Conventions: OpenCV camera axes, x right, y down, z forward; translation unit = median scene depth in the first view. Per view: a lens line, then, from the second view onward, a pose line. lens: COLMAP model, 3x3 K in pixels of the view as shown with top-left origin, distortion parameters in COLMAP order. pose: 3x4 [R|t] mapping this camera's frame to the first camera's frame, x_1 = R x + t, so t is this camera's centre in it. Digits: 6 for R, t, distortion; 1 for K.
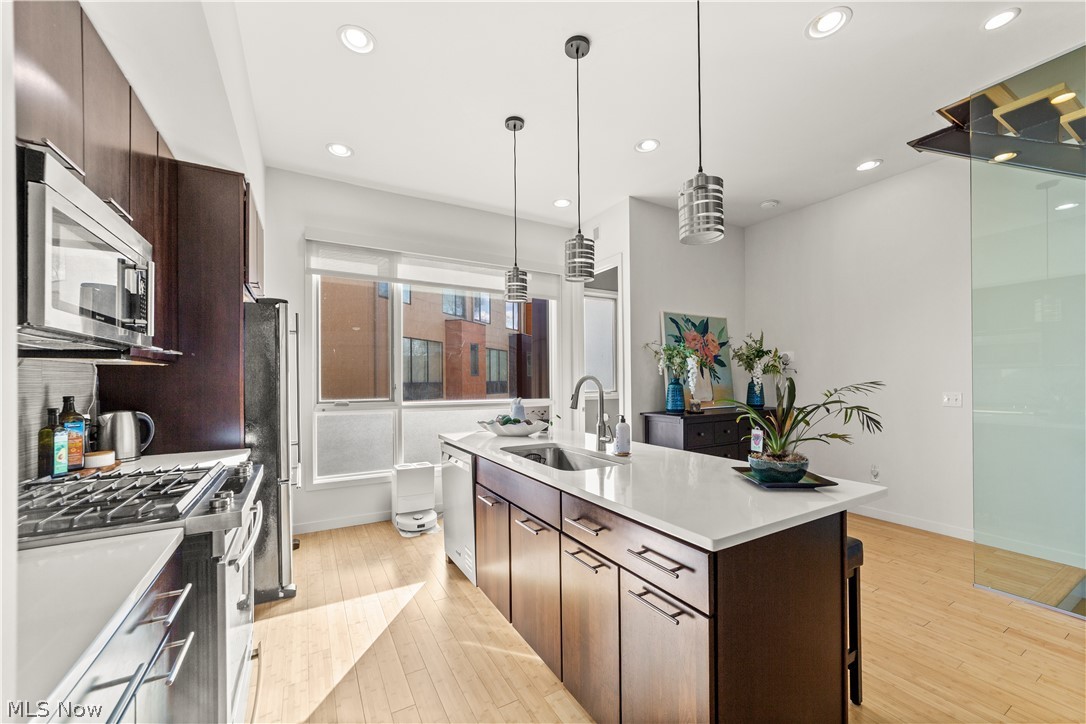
lens RADIAL K [[417.4, 0, 540.9], [0, 417.4, 379.4], [0, 0, 1]] dist [-0.015272, 0.006532]
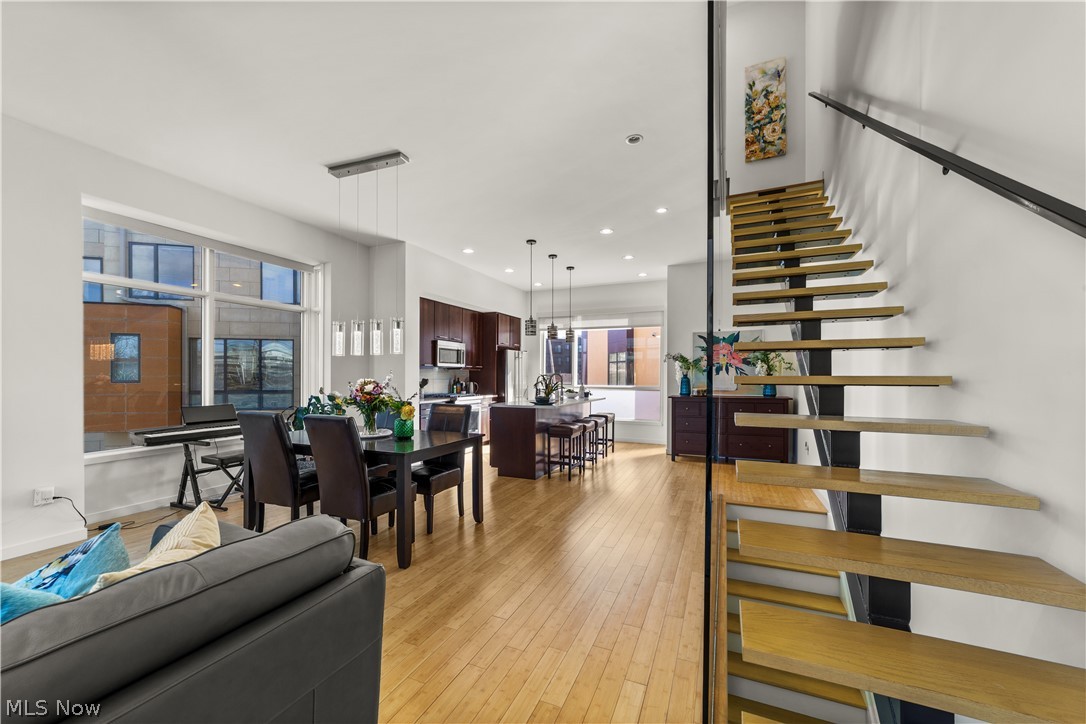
lens RADIAL K [[417.4, 0, 536.4], [0, 417.4, 374.5], [0, 0, 1]] dist [-0.015272, 0.006532]
pose [[0.590921, 0.007094, -0.806698, 2.120832], [-0.004982, 0.999974, 0.005145, -0.013888], [0.806714, 0.000979, 0.590941, -0.701523]]
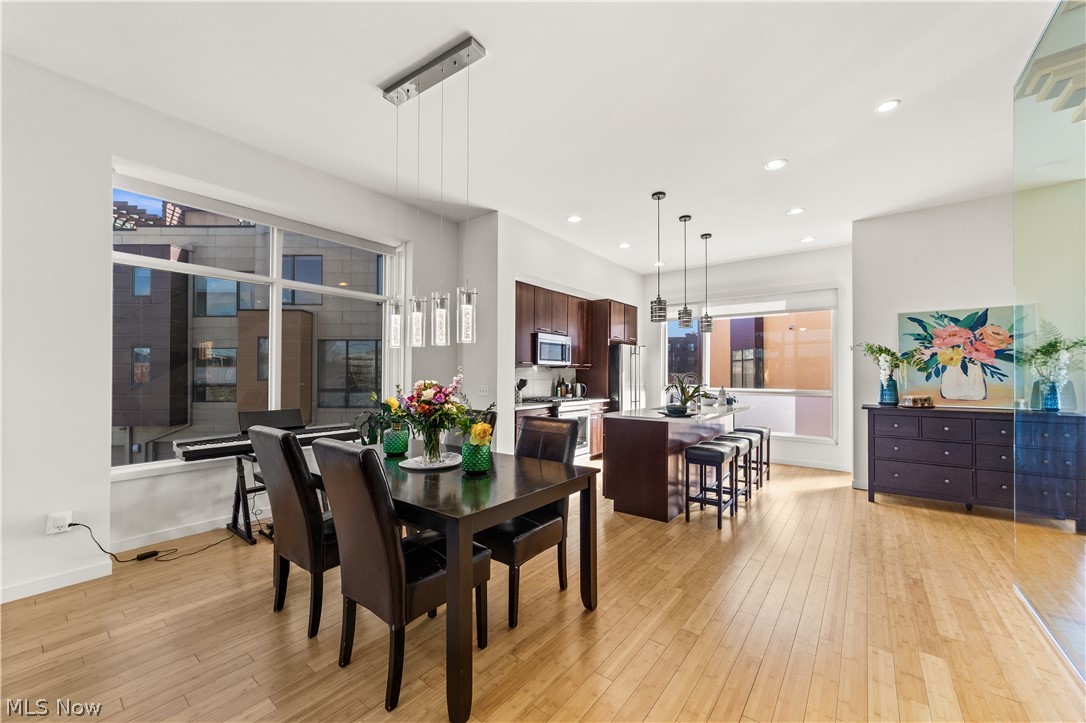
lens RADIAL K [[417.4, 0, 539.7], [0, 417.4, 368.7], [0, 0, 1]] dist [-0.015272, 0.006532]
pose [[0.376094, -0.004267, -0.926572, 1.636790], [-0.005459, 0.999962, -0.006820, -0.011390], [0.926566, 0.007624, 0.376056, -0.452387]]
